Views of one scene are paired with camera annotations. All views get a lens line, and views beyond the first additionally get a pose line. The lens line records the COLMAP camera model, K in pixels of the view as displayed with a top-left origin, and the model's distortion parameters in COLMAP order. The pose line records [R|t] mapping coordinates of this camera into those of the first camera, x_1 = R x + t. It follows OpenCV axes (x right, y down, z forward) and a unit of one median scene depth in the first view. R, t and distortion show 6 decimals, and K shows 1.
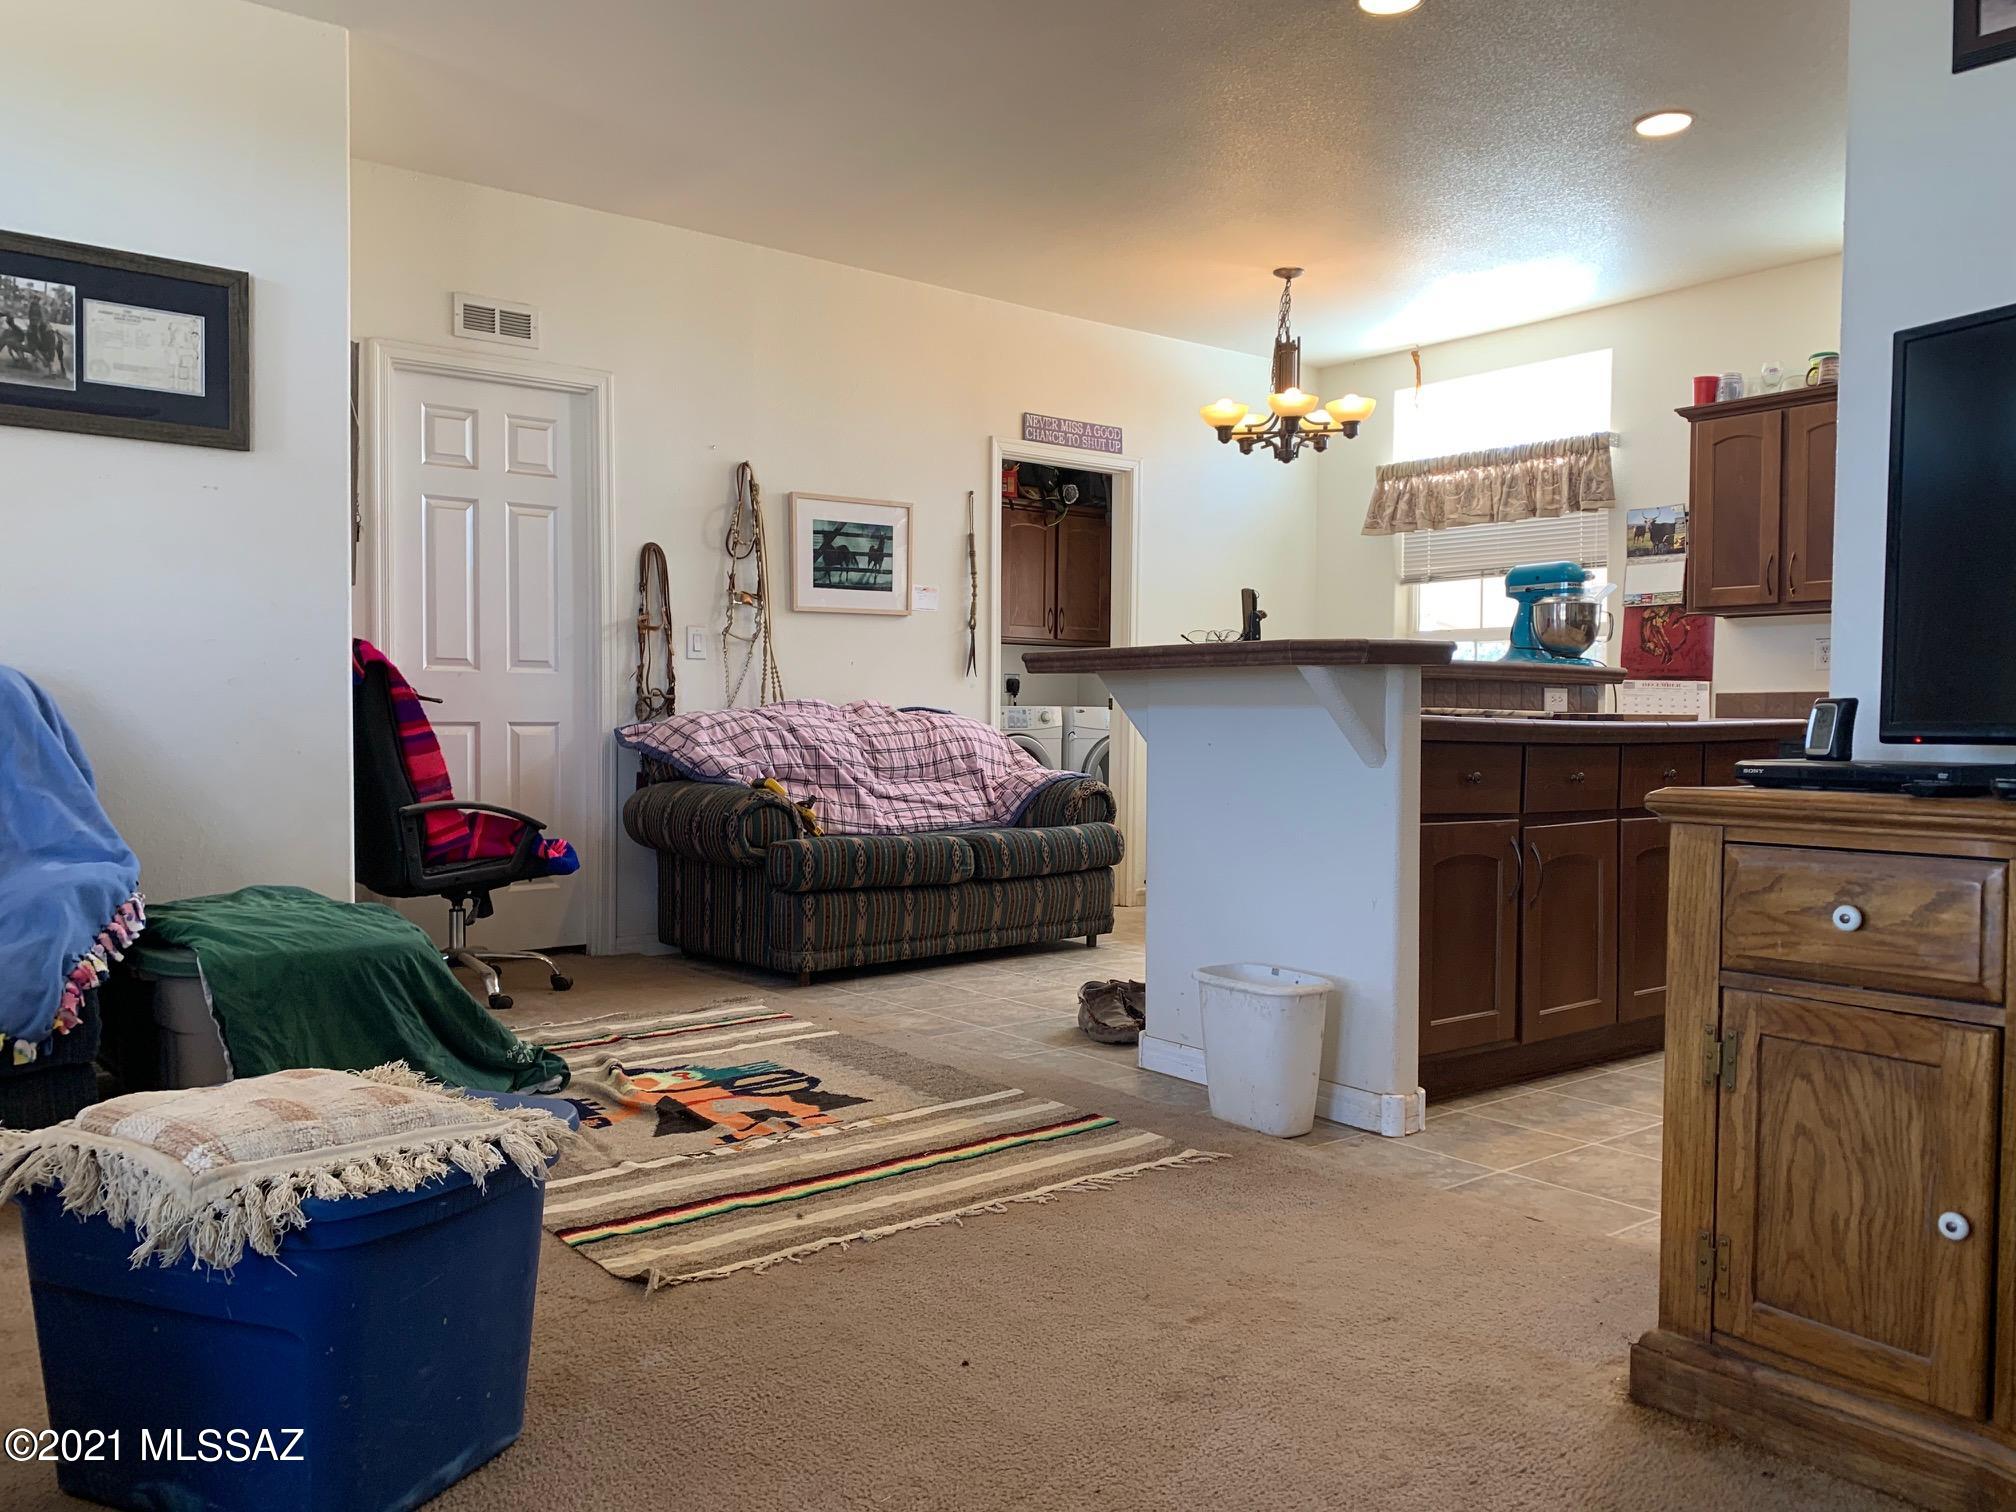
lens RADIAL K [[1494.3, 0, 980.4], [0, 1494.3, 743.7], [0, 0, 1]] dist [0.010421, -0.059370]
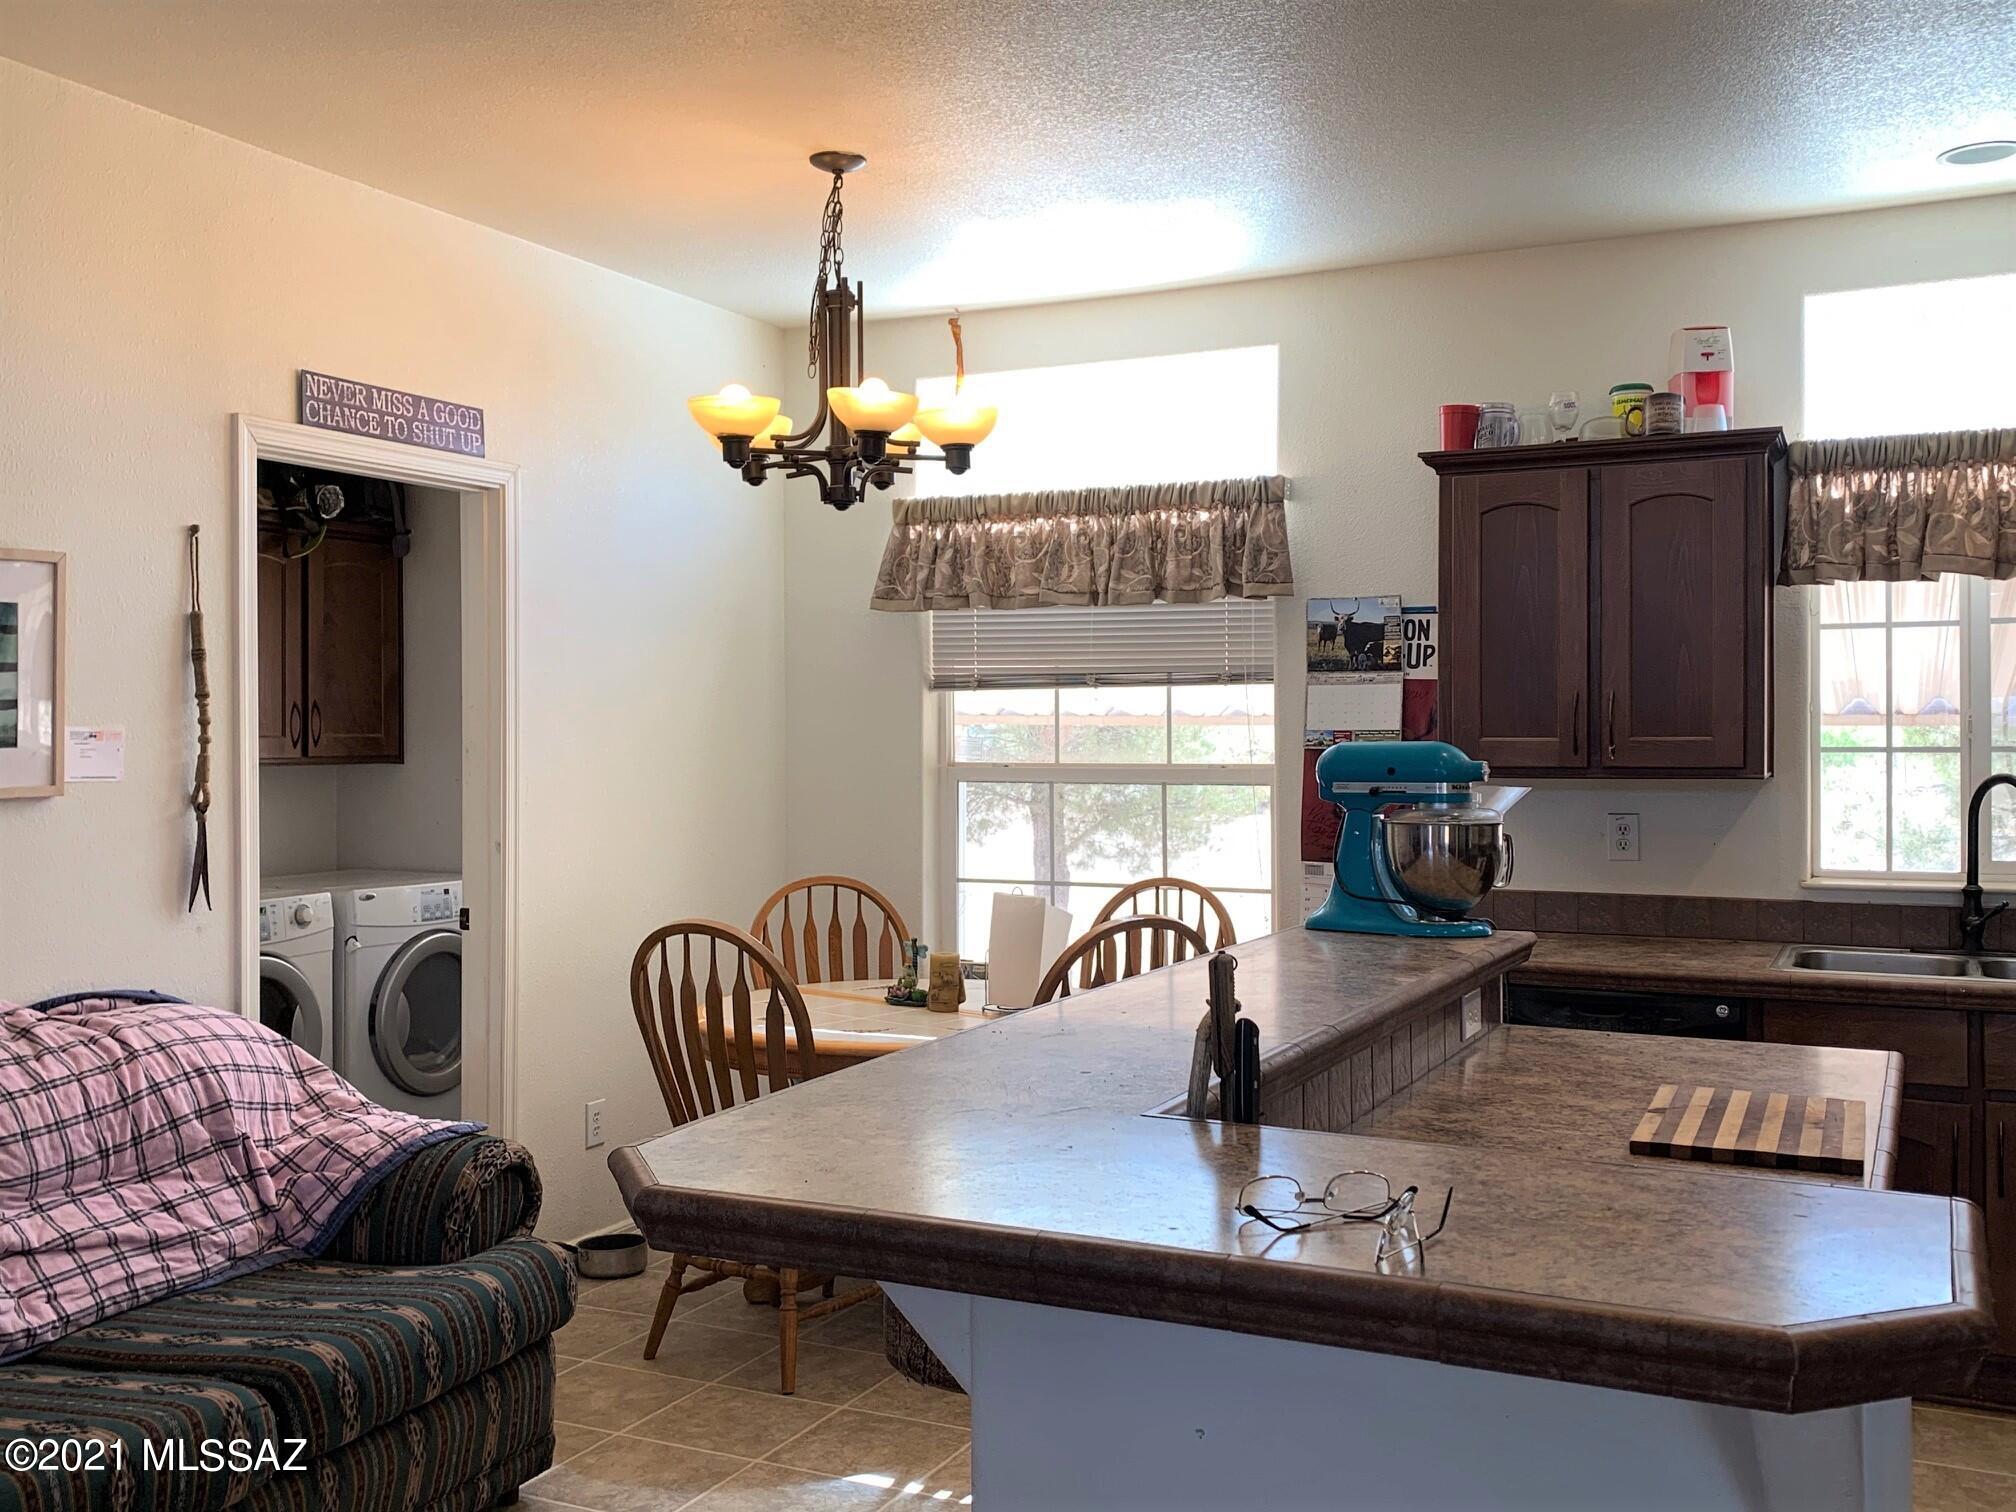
lens RADIAL K [[1897.0, 0, 1025.1], [0, 1897.0, 750.1], [0, 0, 1]] dist [0.094036, -0.120561]
pose [[0.892281, -0.010686, 0.451355, -0.018964], [0.017331, 0.999794, -0.010591, -0.033856], [-0.451148, 0.017273, 0.892282, 0.129460]]
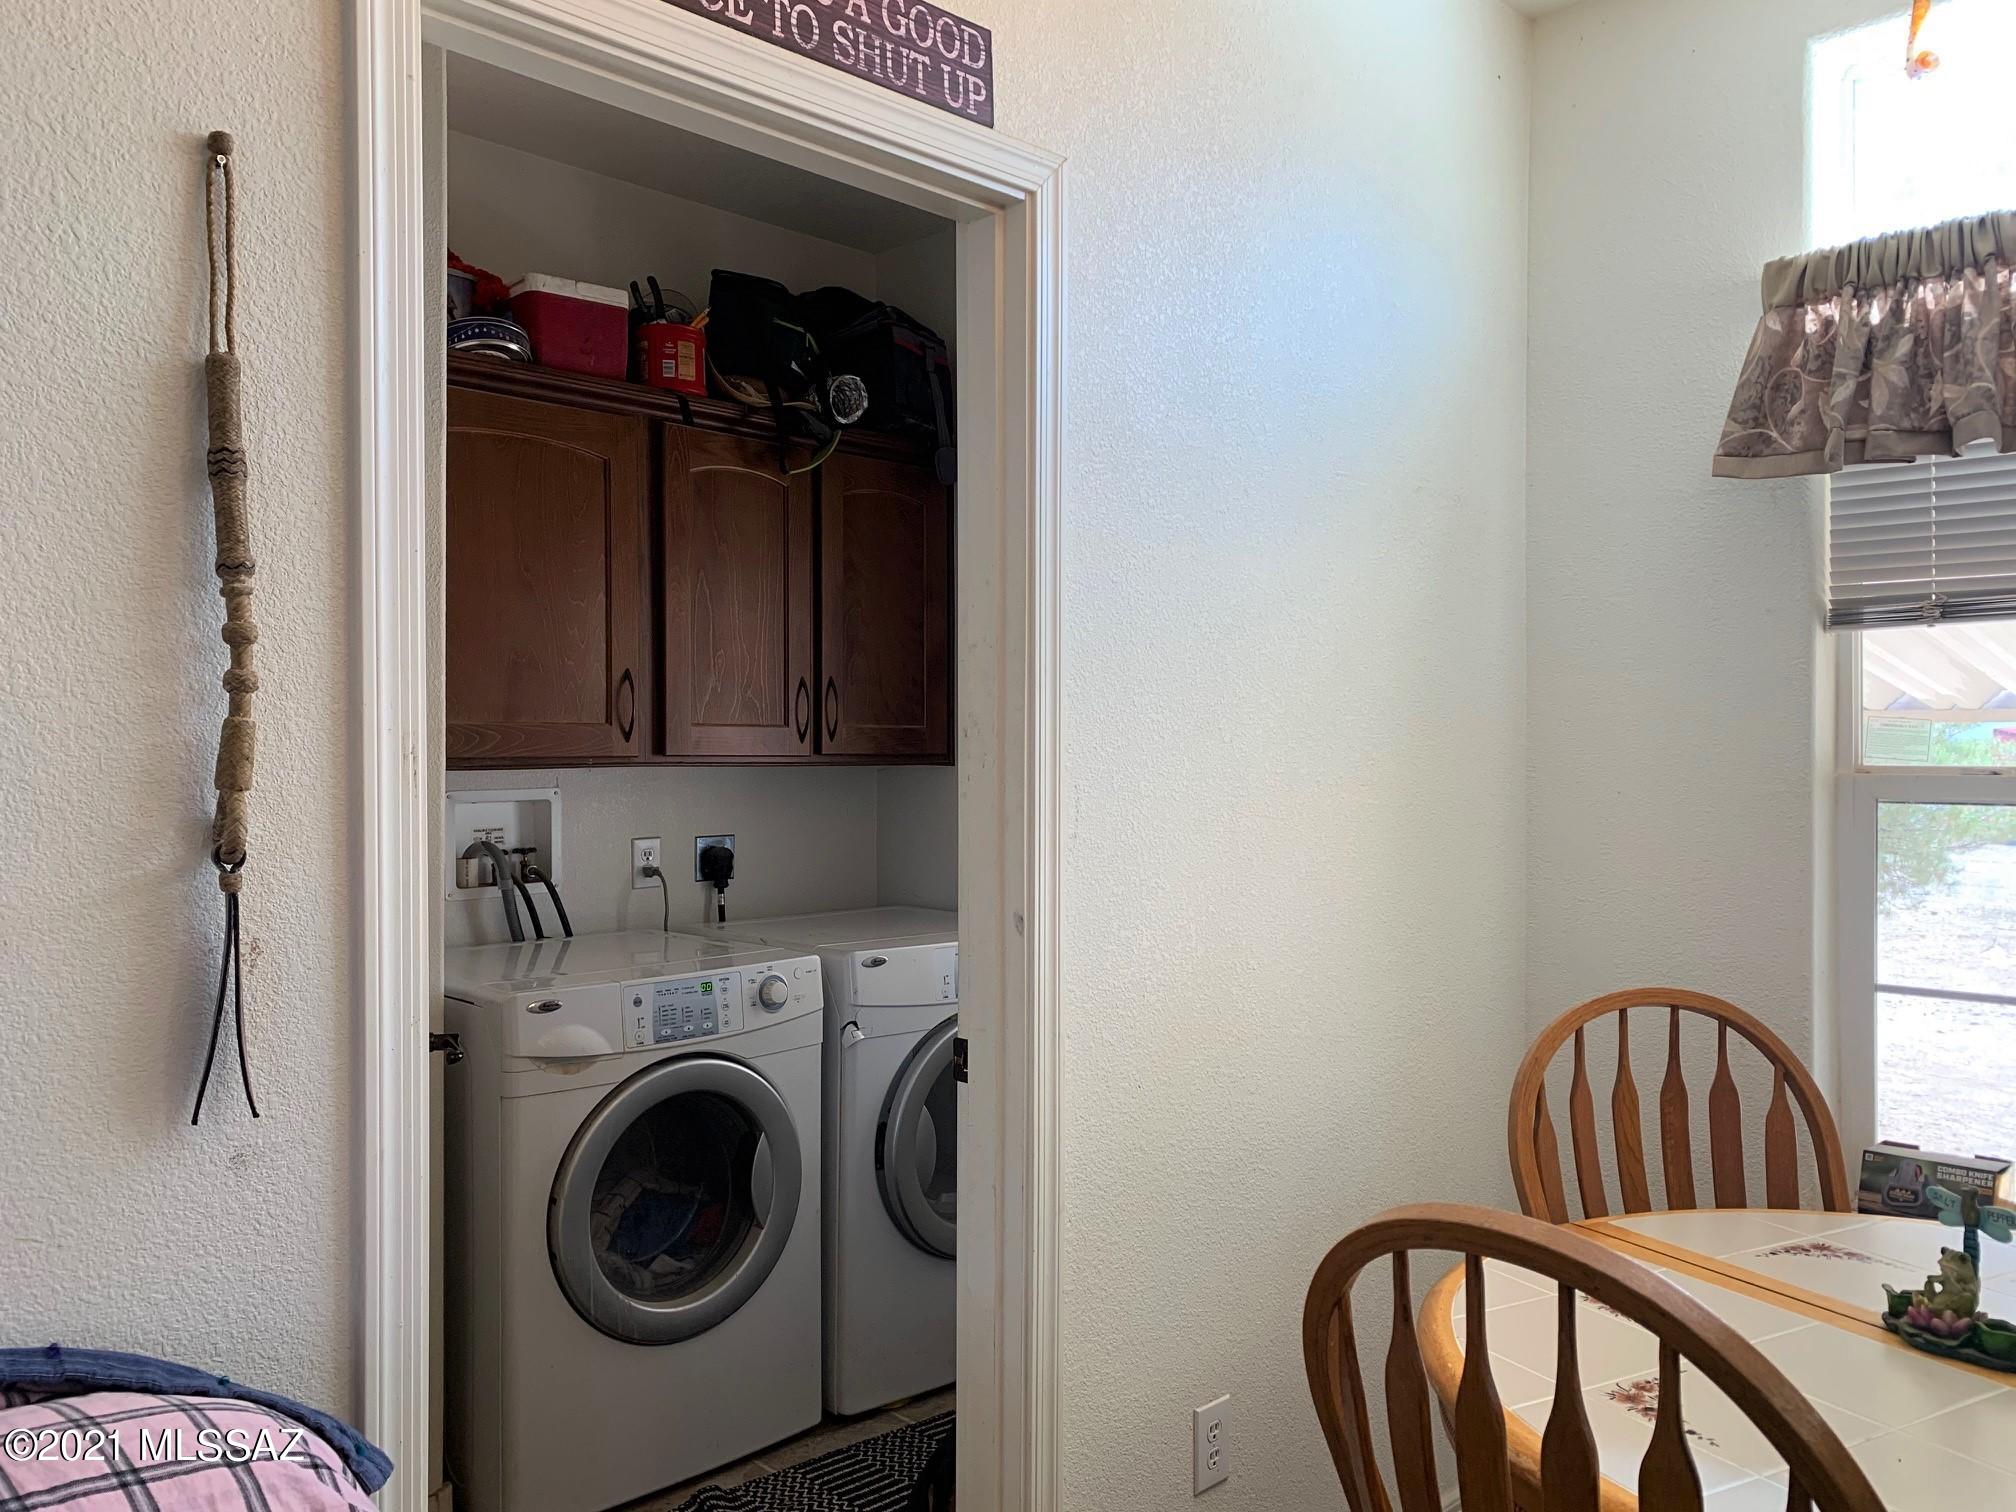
lens RADIAL K [[1602.5, 0, 999.6], [0, 1602.5, 760.7], [0, 0, 1]] dist [0.004055, 0.001032]
pose [[0.992732, -0.006237, 0.120181, 0.026696], [0.008330, 0.999822, -0.016918, -0.034018], [-0.120054, 0.017796, 0.992608, 0.313396]]
